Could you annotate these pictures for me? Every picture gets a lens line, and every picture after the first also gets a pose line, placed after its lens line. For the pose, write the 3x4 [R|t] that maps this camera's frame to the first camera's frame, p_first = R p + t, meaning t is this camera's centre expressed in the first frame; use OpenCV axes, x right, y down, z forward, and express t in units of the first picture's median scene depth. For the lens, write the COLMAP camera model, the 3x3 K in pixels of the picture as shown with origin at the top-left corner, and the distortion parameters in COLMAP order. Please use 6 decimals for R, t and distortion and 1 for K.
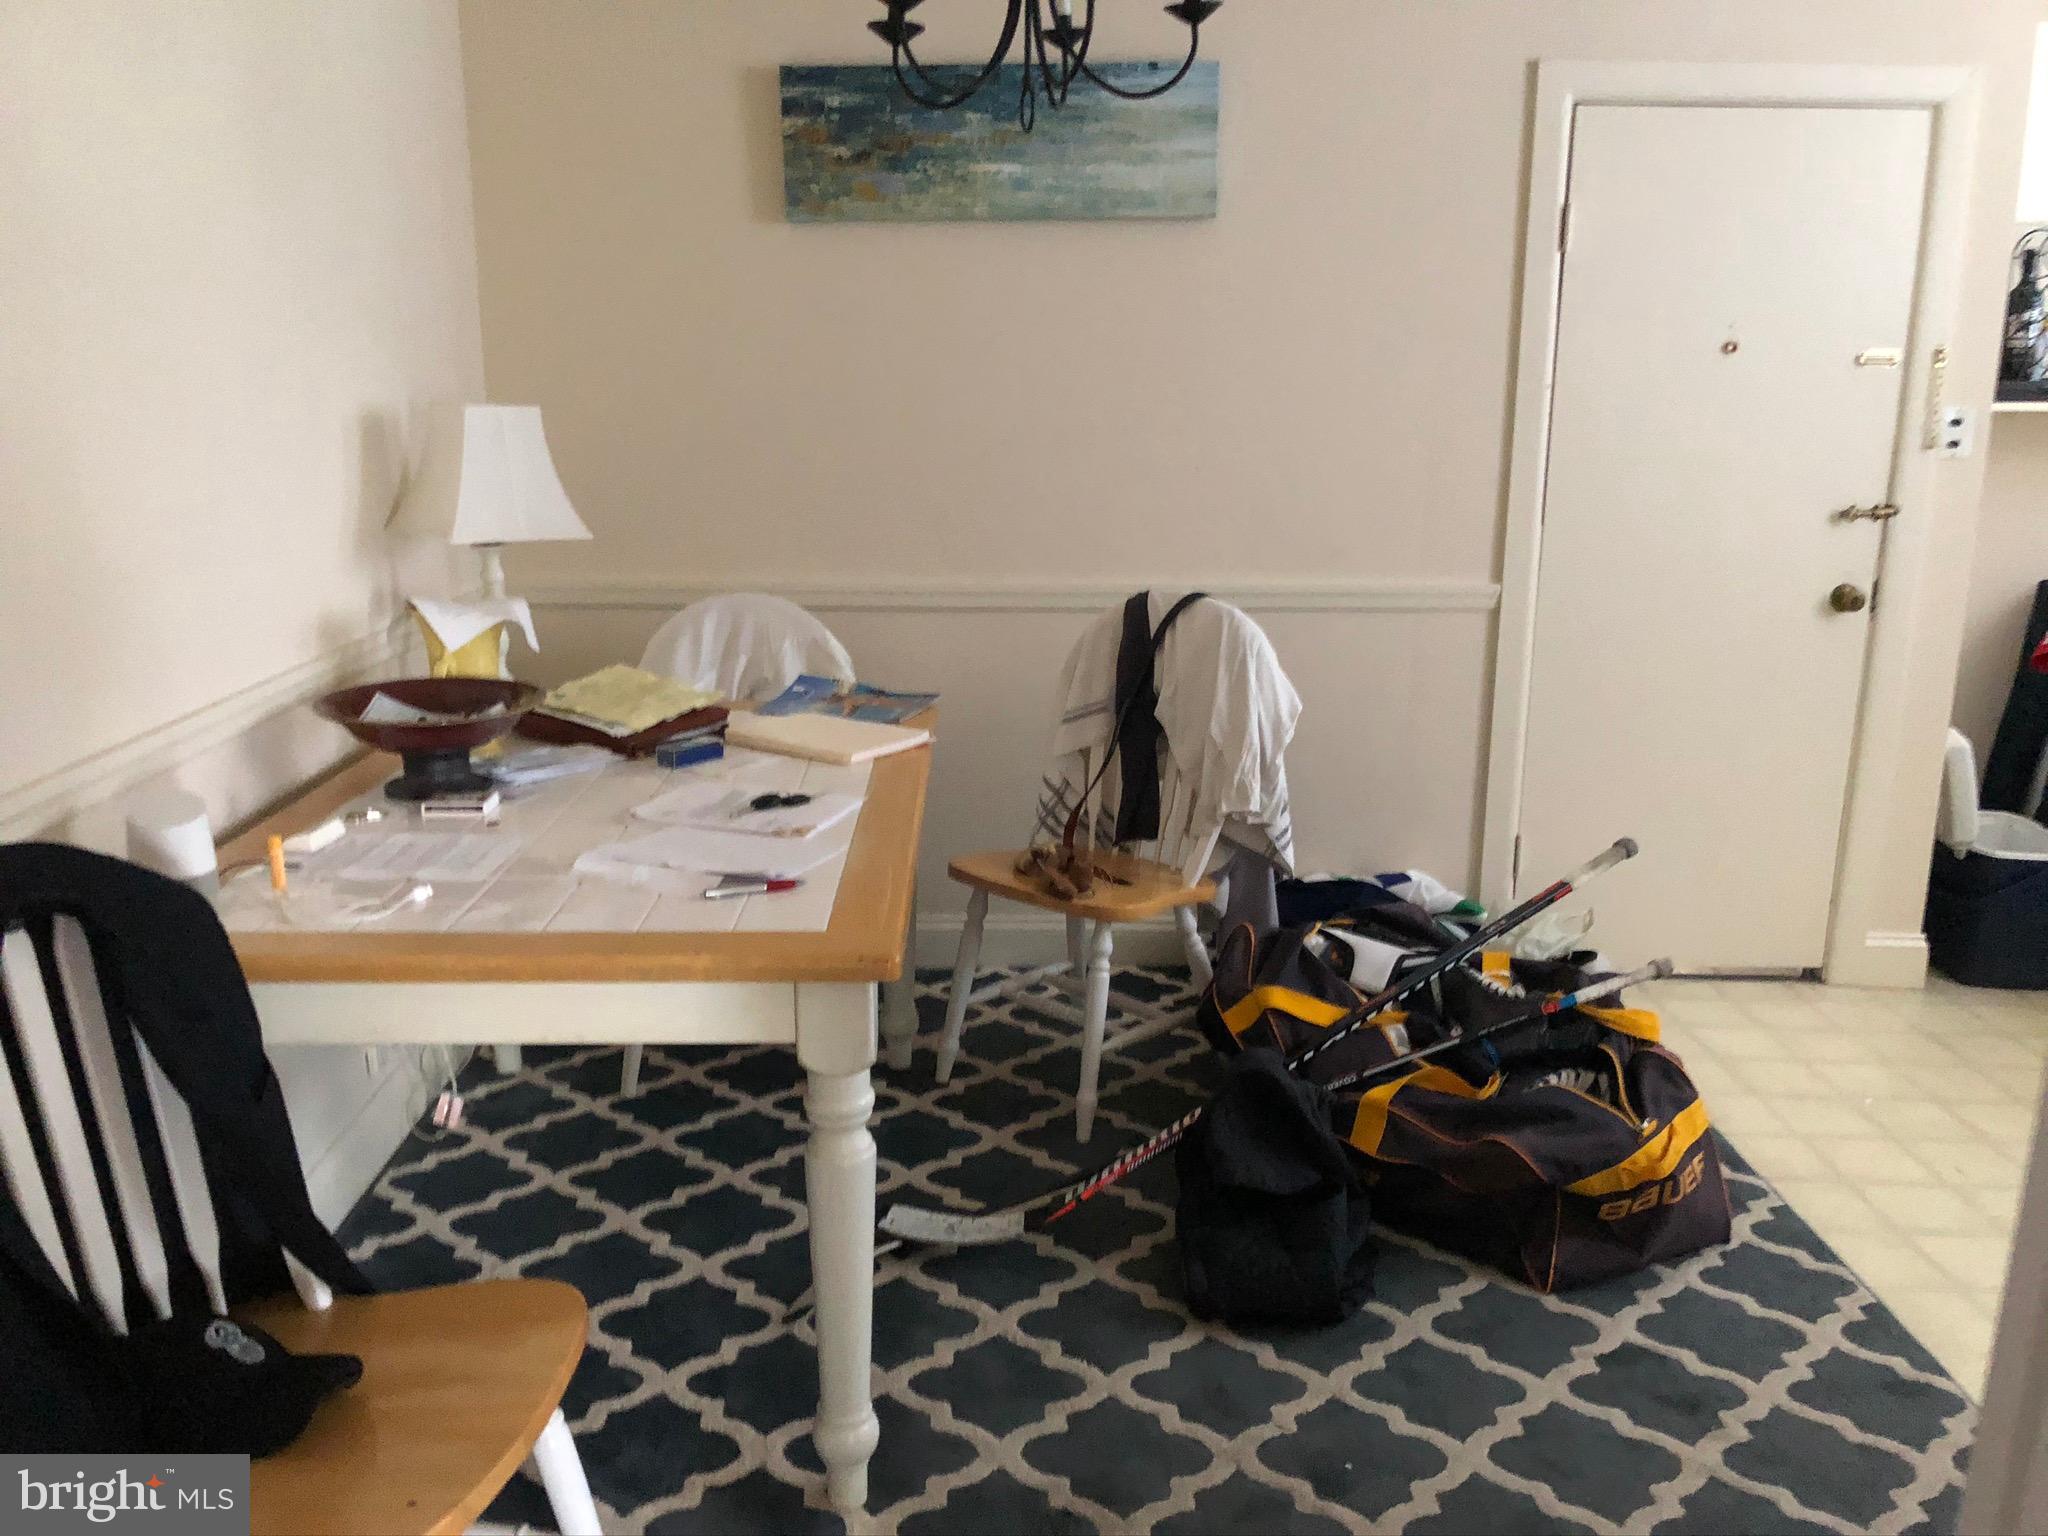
lens RADIAL K [[1653.5, 0, 1024.0], [0, 1653.5, 768.0], [0, 0, 1]] dist [0.027359, -0.007205]
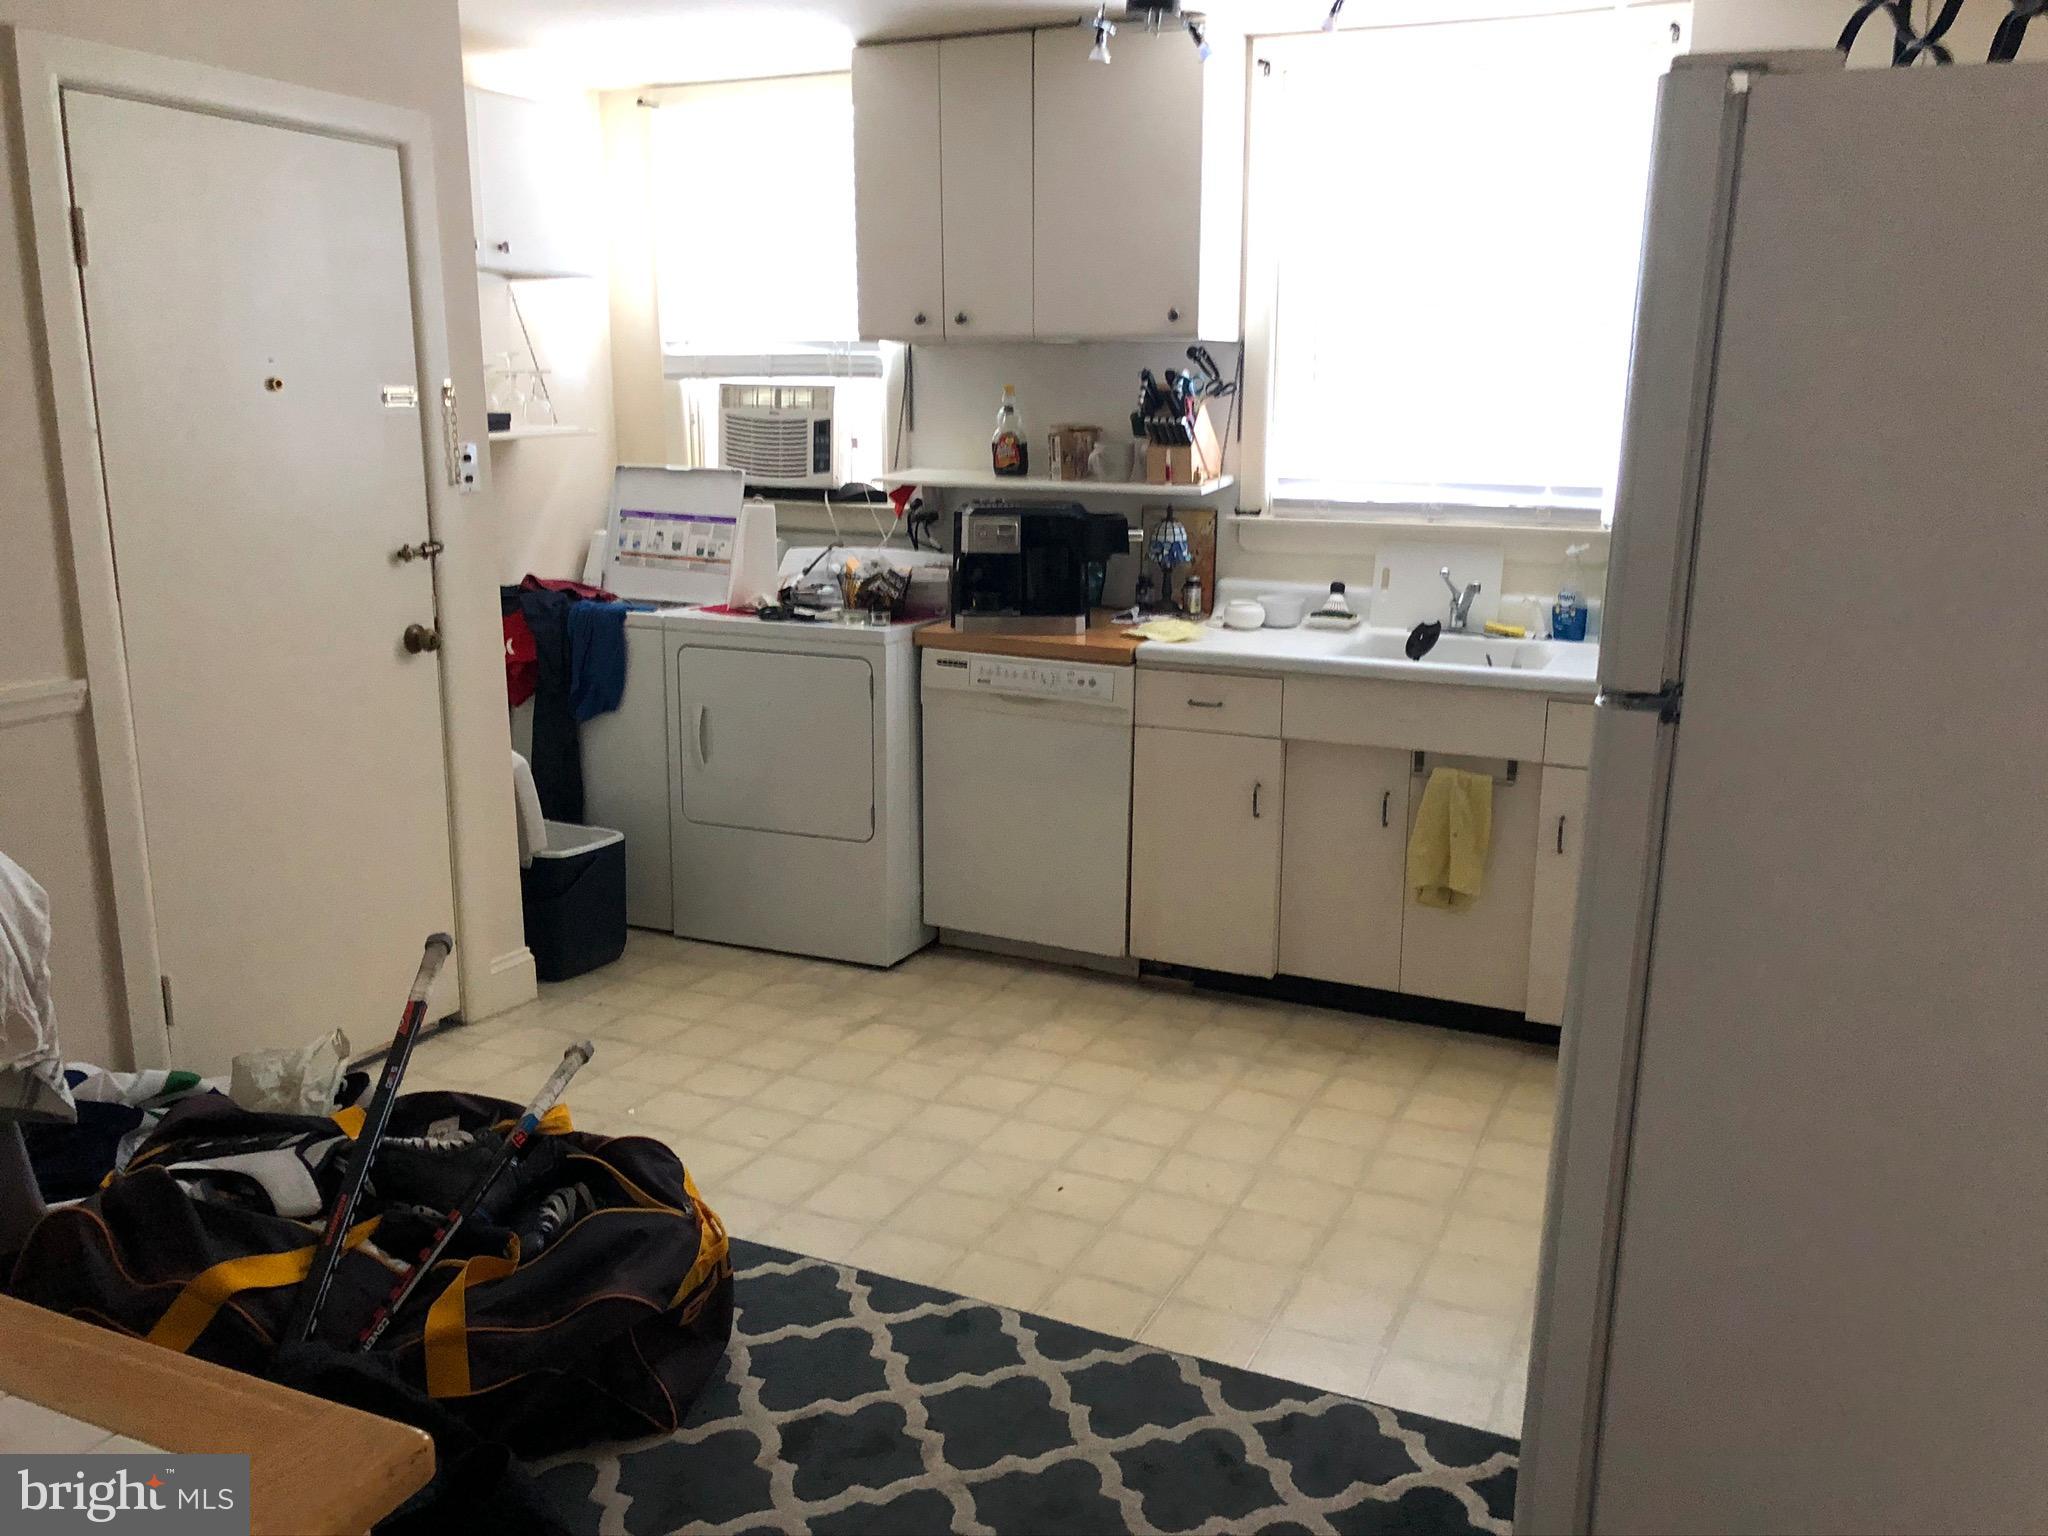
lens RADIAL K [[1660.7, 0, 1024.0], [0, 1660.7, 768.0], [0, 0, 1]] dist [-0.030258, 0.005214]
pose [[0.434297, -0.201308, 0.877987, -0.231035], [0.211694, 0.970218, 0.117741, -0.072077], [-0.875541, 0.134730, 0.463979, 0.265841]]
